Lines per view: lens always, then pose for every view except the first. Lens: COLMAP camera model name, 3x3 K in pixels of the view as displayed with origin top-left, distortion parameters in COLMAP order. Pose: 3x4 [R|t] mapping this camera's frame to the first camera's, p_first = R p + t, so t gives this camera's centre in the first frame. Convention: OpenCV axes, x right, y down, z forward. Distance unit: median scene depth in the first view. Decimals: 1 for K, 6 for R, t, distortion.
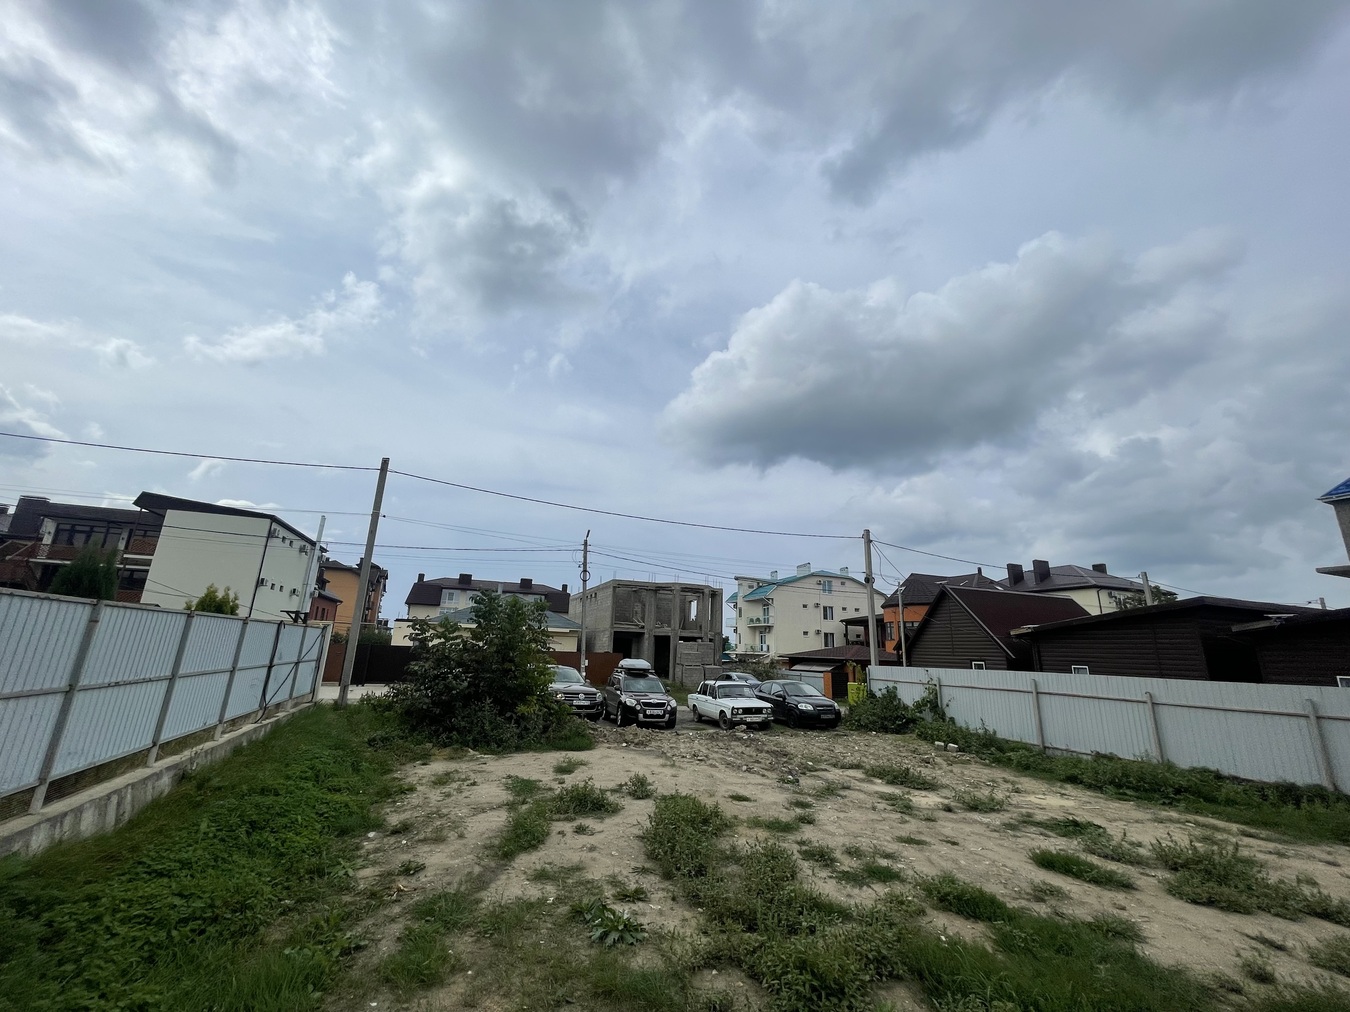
lens RADIAL K [[548.1, 0, 634.3], [0, 548.1, 521.6], [0, 0, 1]] dist [0.019876, -0.004023]
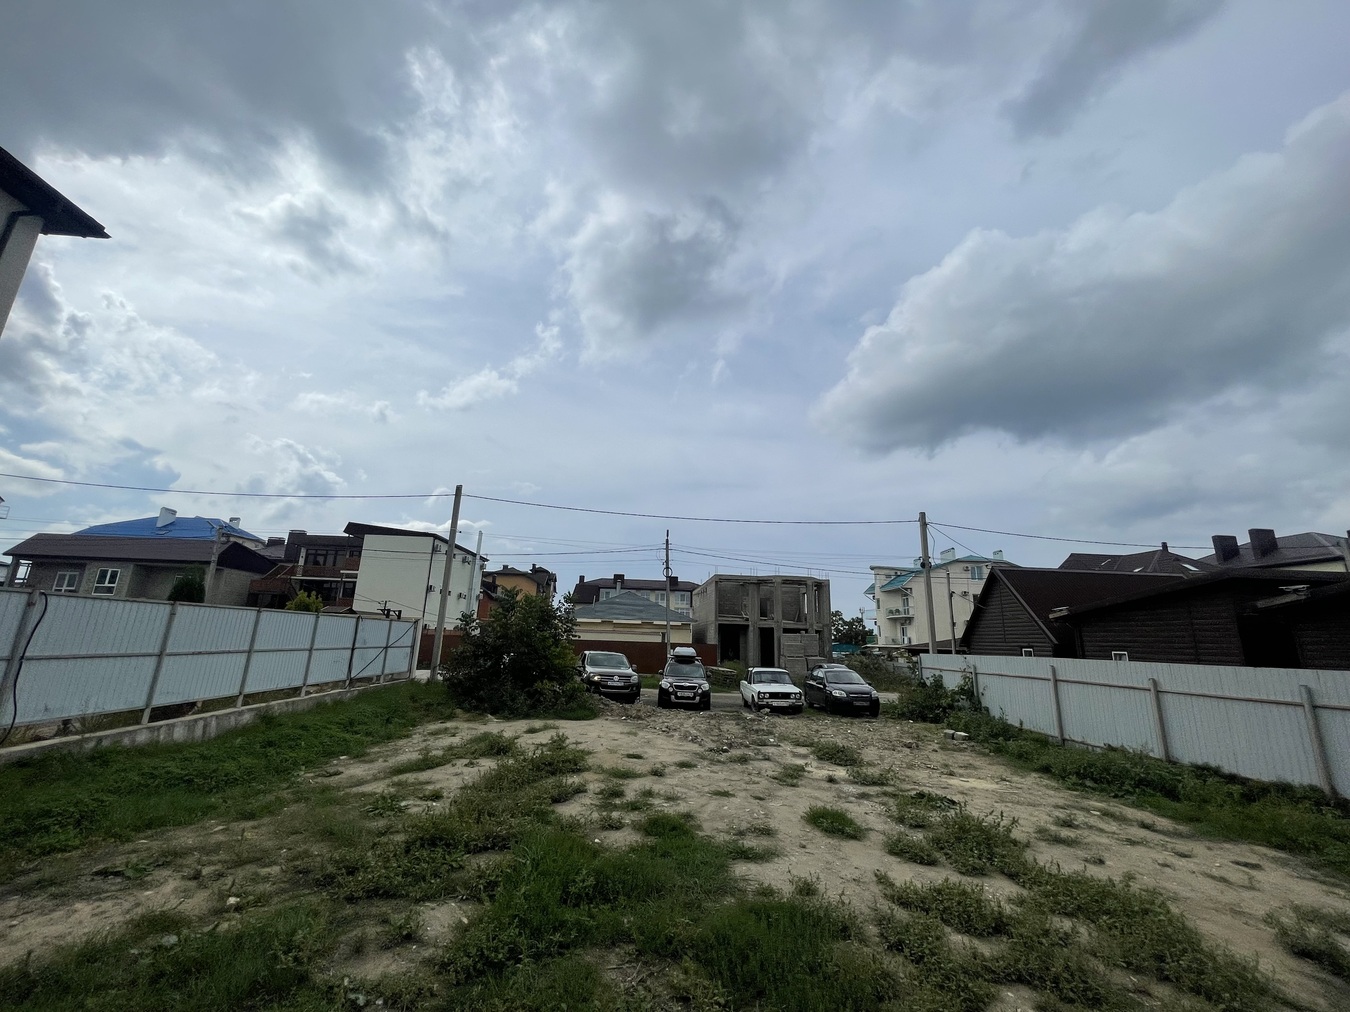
lens RADIAL K [[537.2, 0, 652.6], [0, 537.2, 508.6], [0, 0, 1]] dist [0.015405, -0.000178]
pose [[0.953597, -0.075873, -0.291370, 0.159831], [0.069954, 0.997078, -0.030692, 0.002382], [0.292847, 0.008885, 0.956118, -0.026343]]
